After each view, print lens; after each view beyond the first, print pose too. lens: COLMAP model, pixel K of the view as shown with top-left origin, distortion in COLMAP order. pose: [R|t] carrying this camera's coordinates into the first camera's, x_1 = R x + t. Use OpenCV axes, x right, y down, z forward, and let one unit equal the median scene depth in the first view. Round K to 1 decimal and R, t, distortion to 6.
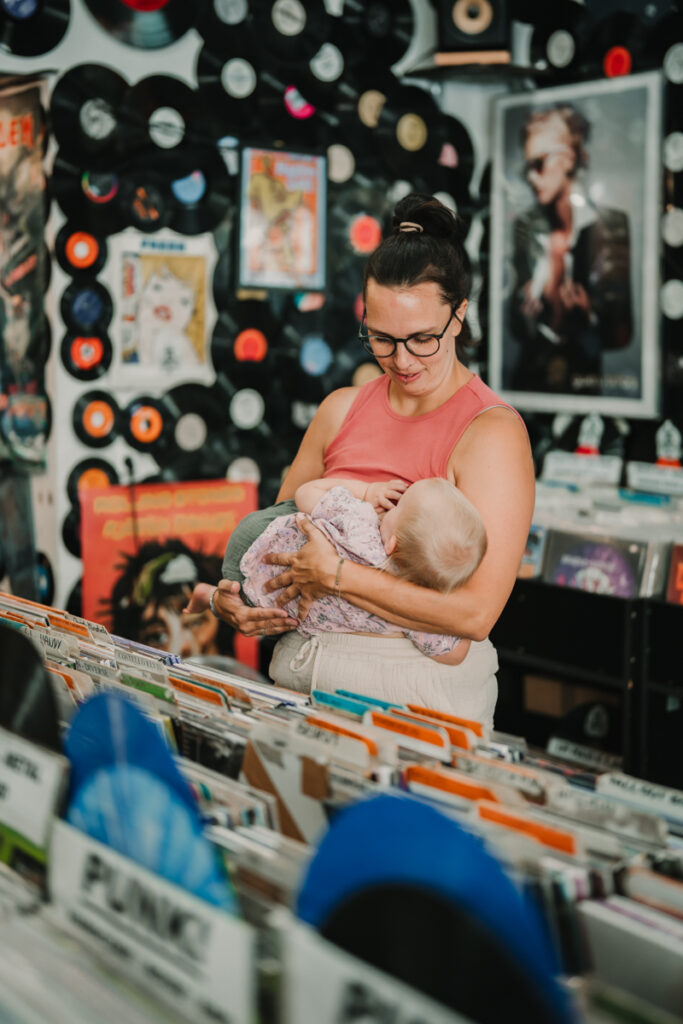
lens RADIAL K [[1526.3, 0, 340.6], [0, 1526.3, 486.6], [0, 0, 1]] dist [-0.113810, 0.647066]
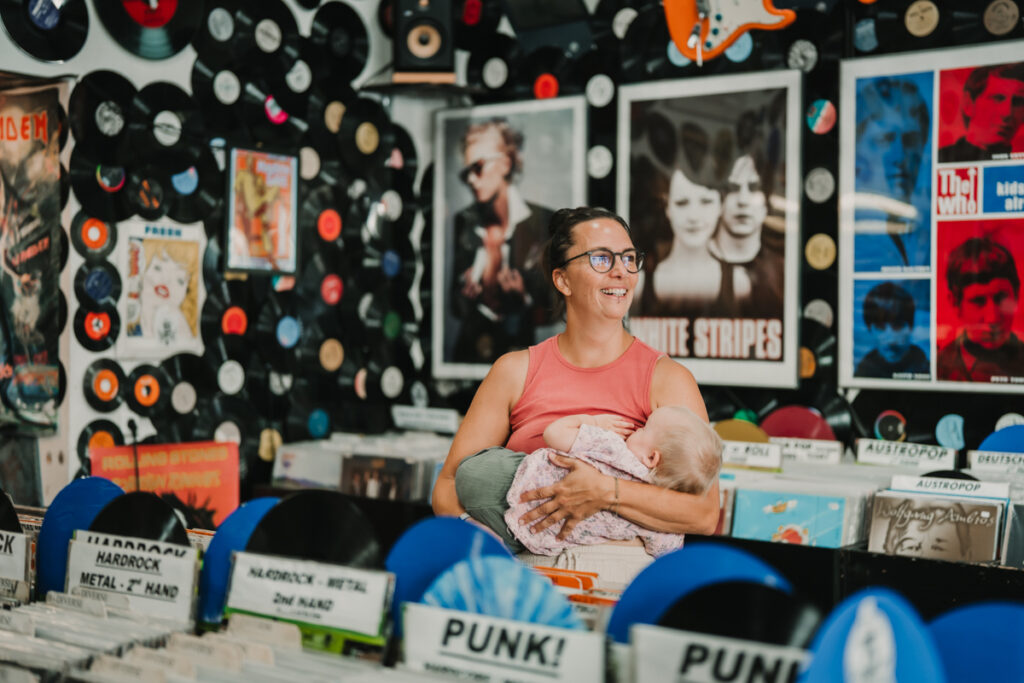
lens RADIAL K [[1526.3, 0, 512.2], [0, 1526.3, 340.9], [0, 0, 1]] dist [-0.113810, 0.647066]
pose [[0.970979, 0.001206, 0.239163, -0.132997], [0.020802, 0.995772, -0.089475, 0.027670], [-0.238260, 0.091853, 0.966848, -0.138782]]
